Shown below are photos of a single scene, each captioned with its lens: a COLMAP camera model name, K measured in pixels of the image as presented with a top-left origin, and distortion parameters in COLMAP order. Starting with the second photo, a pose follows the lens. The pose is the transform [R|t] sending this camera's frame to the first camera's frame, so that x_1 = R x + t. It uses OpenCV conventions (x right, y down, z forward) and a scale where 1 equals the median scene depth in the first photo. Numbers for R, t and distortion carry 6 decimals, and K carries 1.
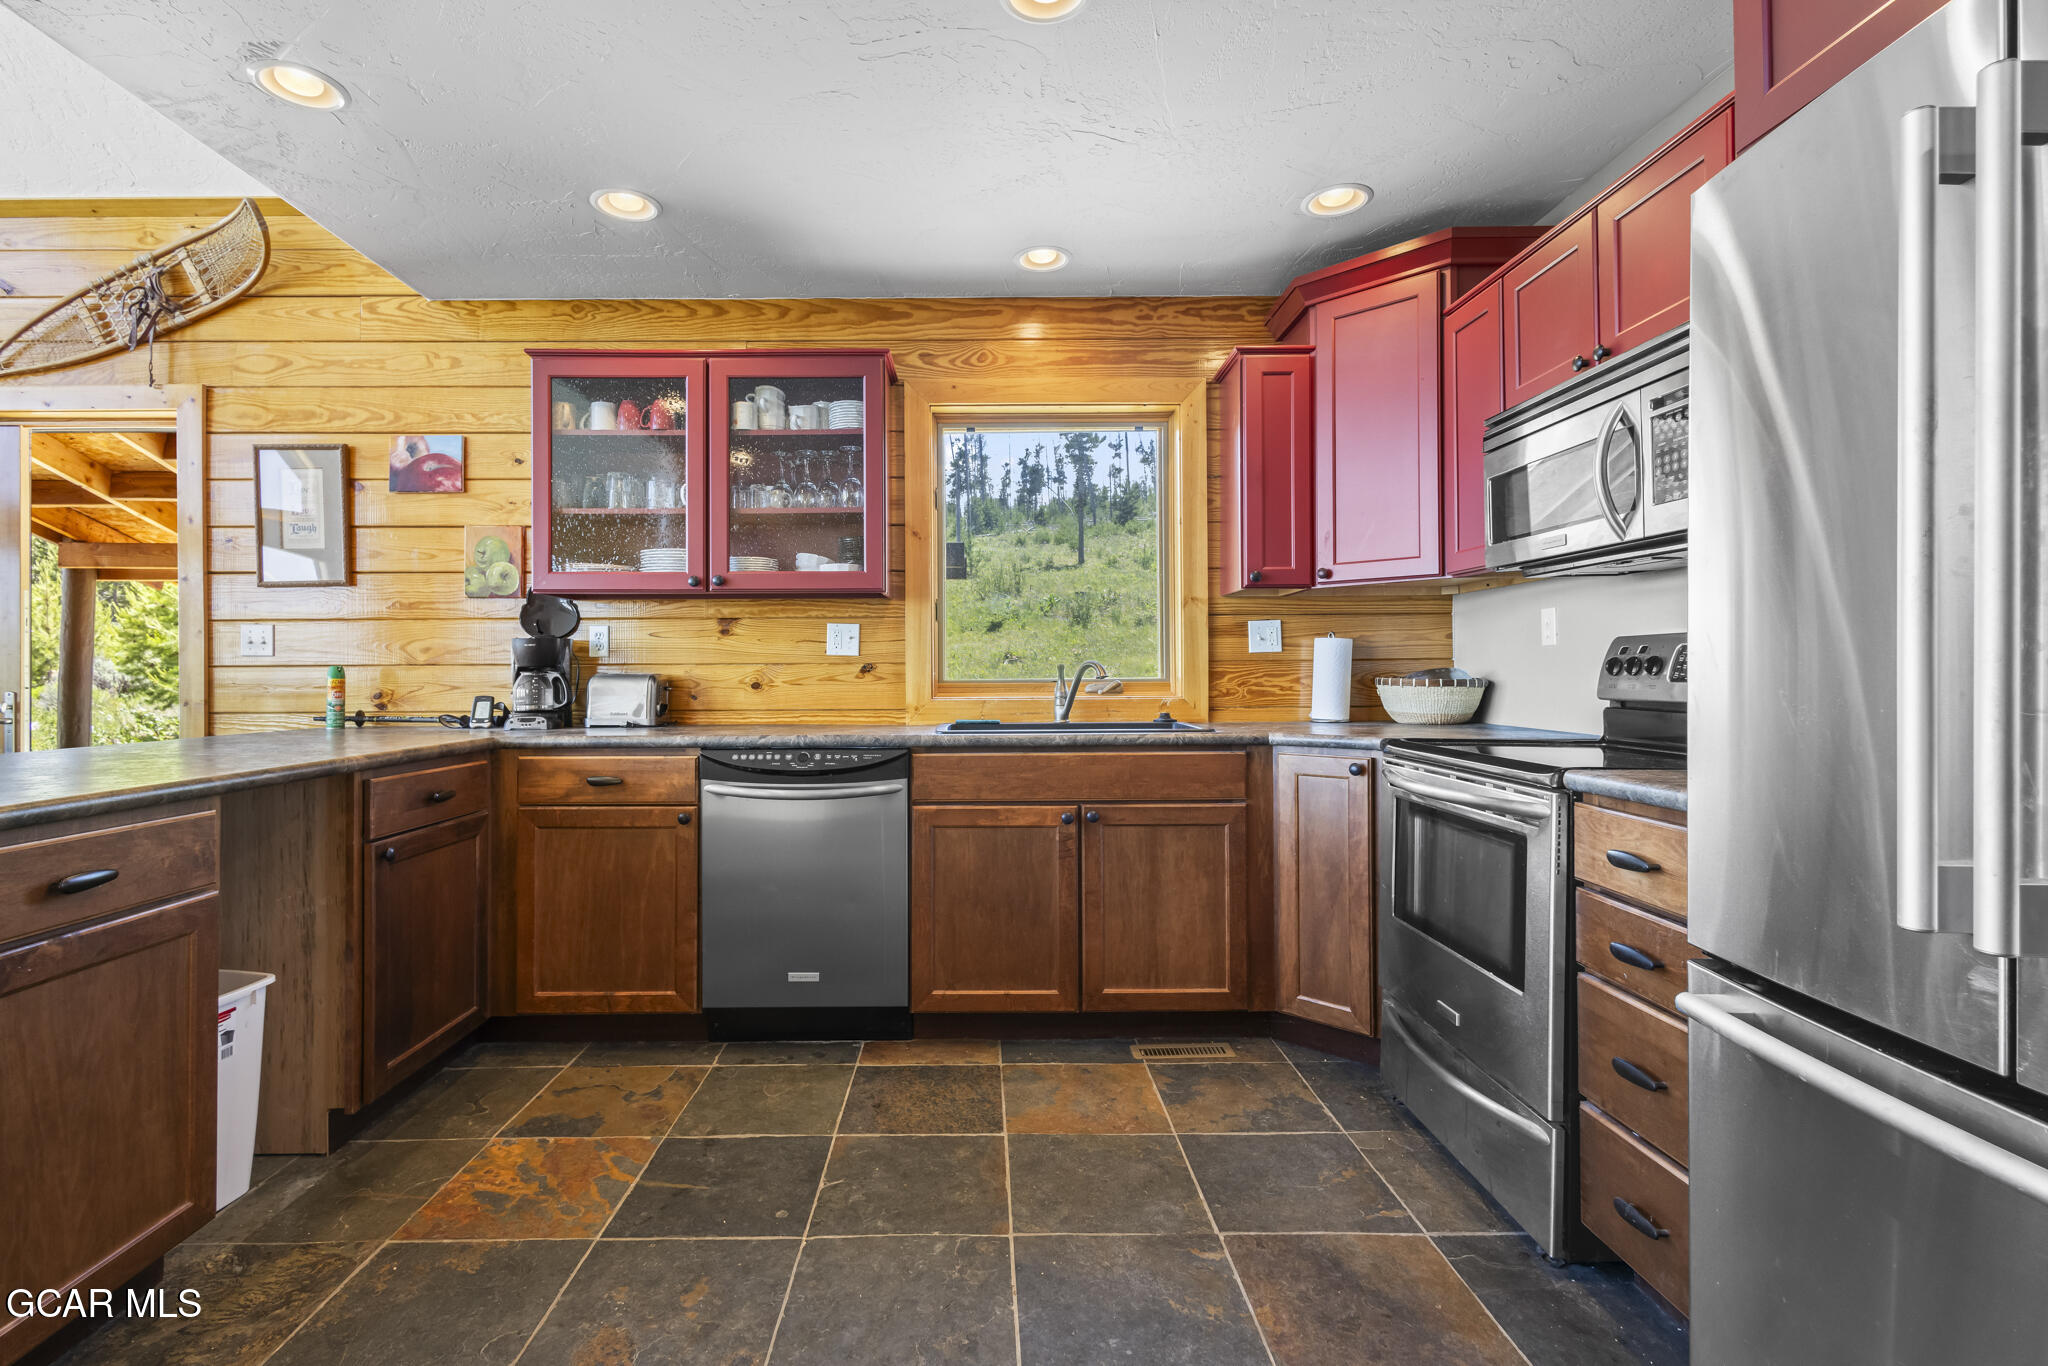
lens RADIAL K [[957.4, 0, 980.1], [0, 957.4, 659.9], [0, 0, 1]] dist [0.006094, 0.000012]
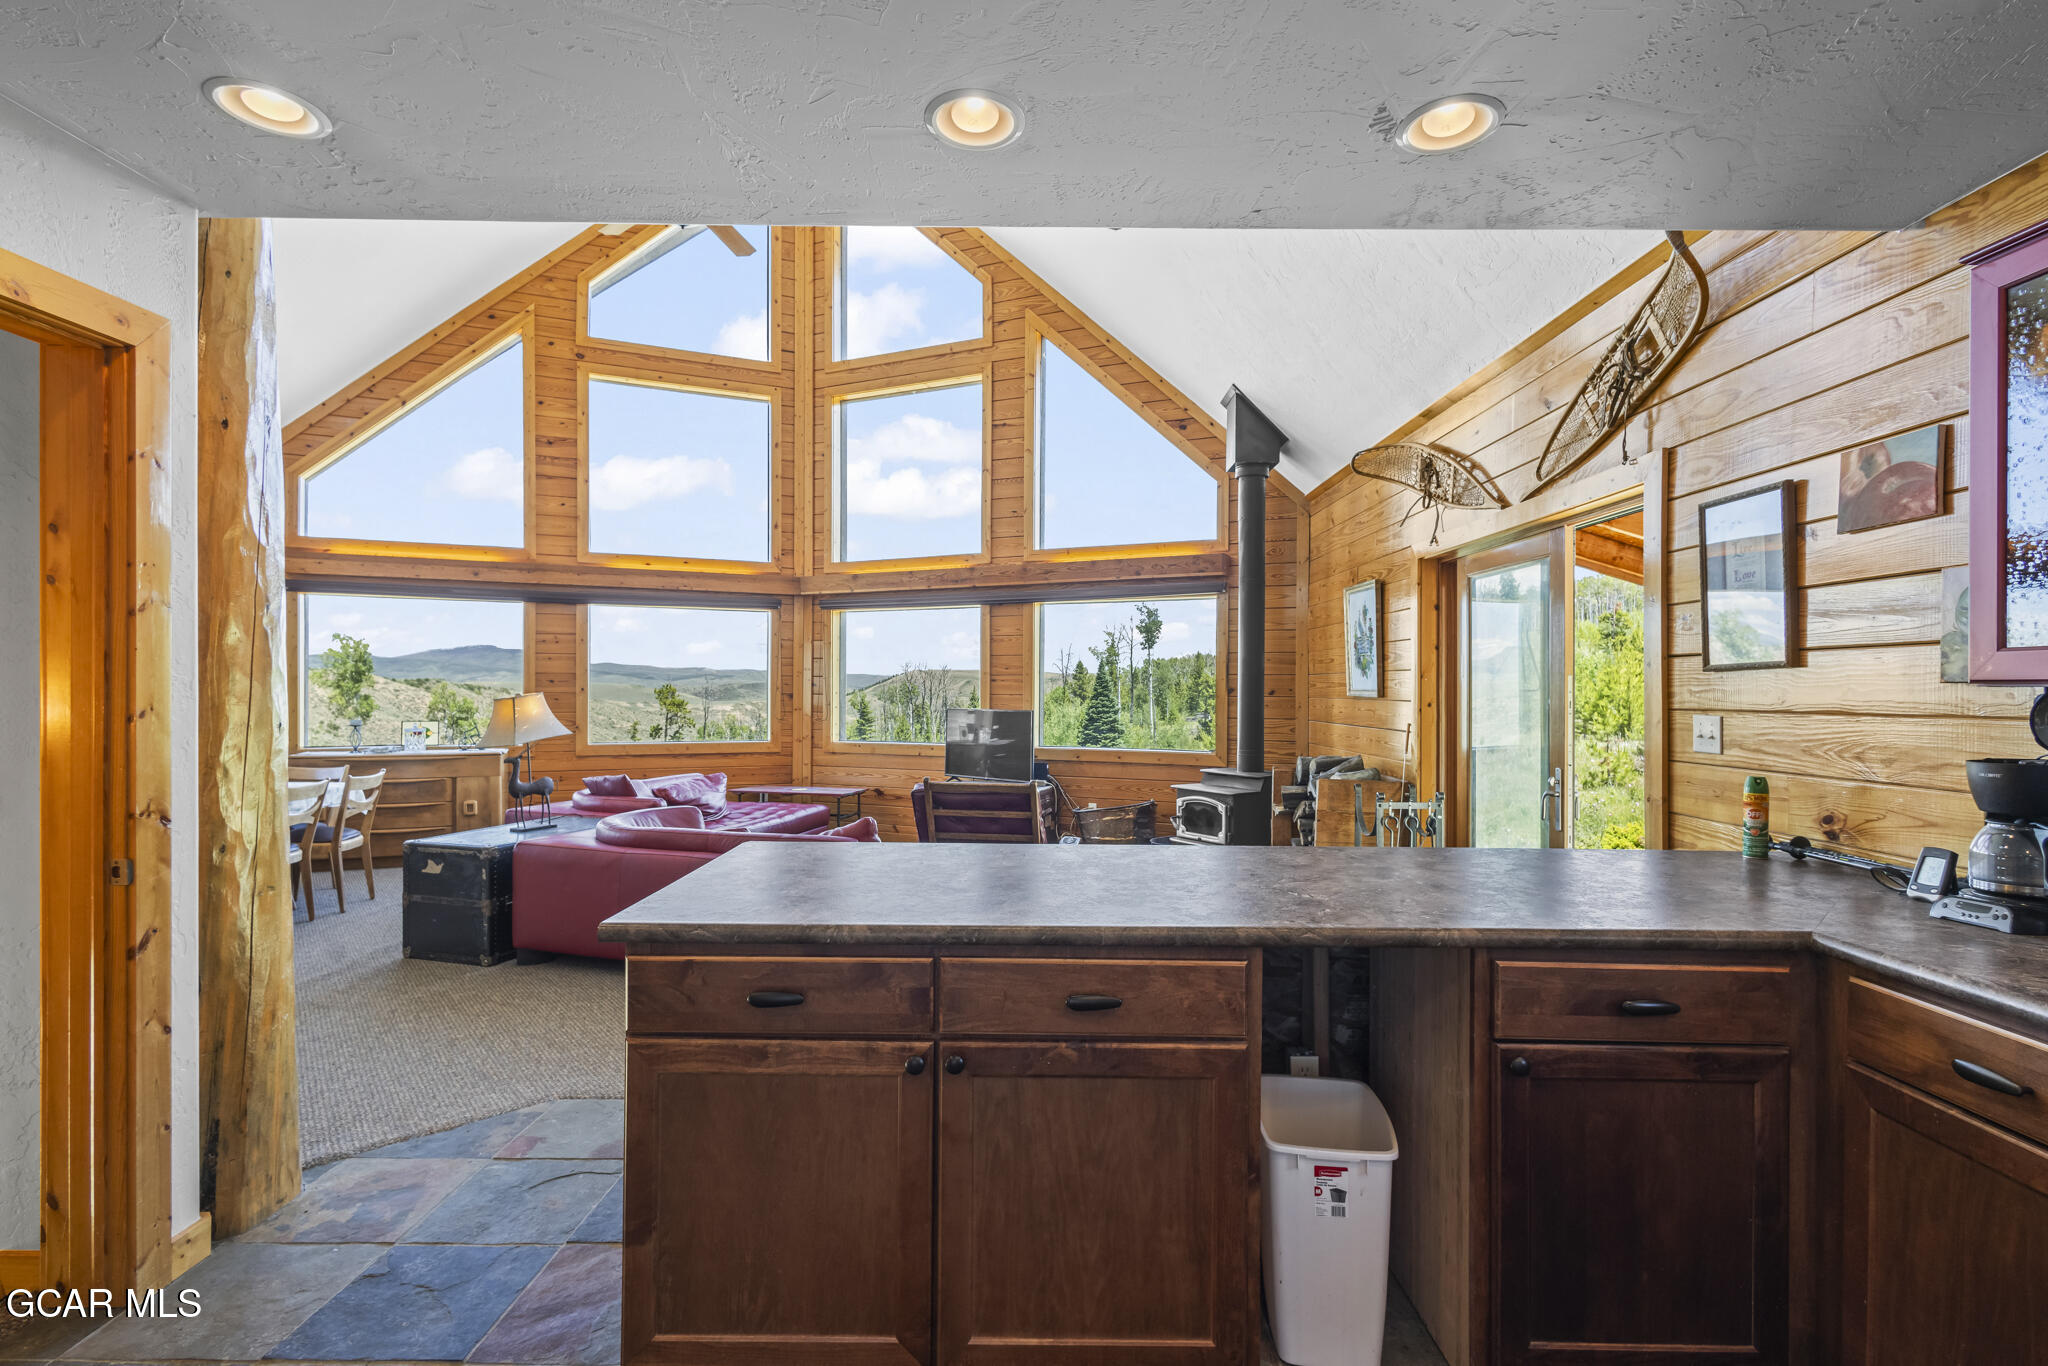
lens RADIAL K [[945.9, 0, 1019.7], [0, 945.9, 693.8], [0, 0, 1]] dist [0.007132, 0.000204]
pose [[-0.009433, 0.007980, -0.999924, 0.110599], [0.005308, 0.999954, 0.007930, -0.080678], [0.999941, -0.005233, -0.009475, 0.493097]]
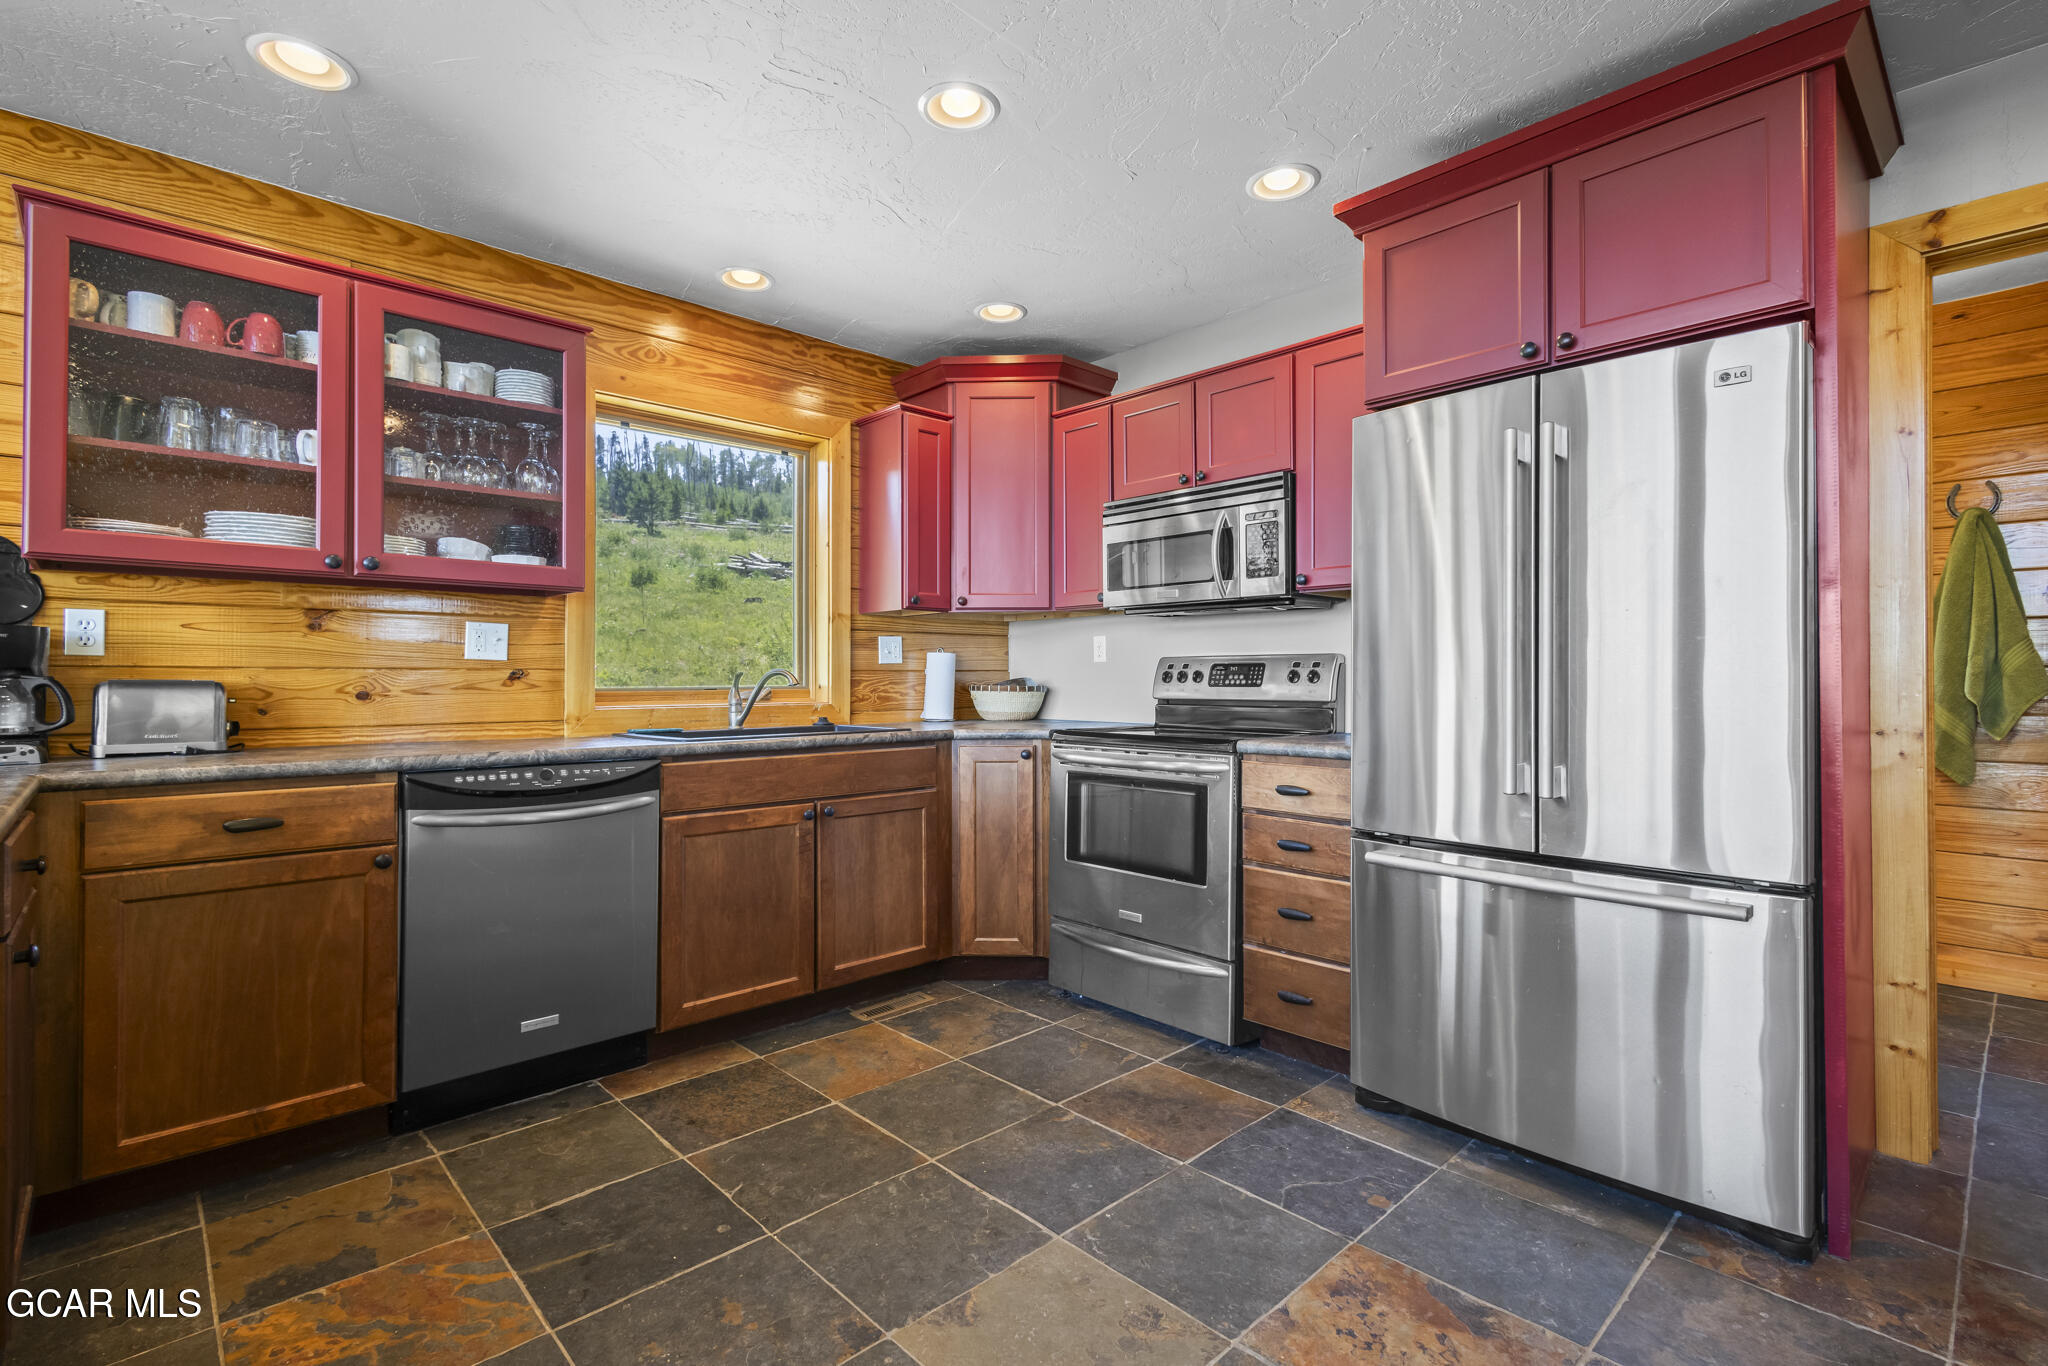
lens RADIAL K [[940.9, 0, 1026.8], [0, 940.9, 670.1], [0, 0, 1]] dist [0.011240, -0.003923]
pose [[0.727810, 0.010356, 0.685700, -0.456137], [-0.010105, 0.999939, -0.004376, 0.004207], [-0.685704, -0.003744, 0.727871, 0.058340]]
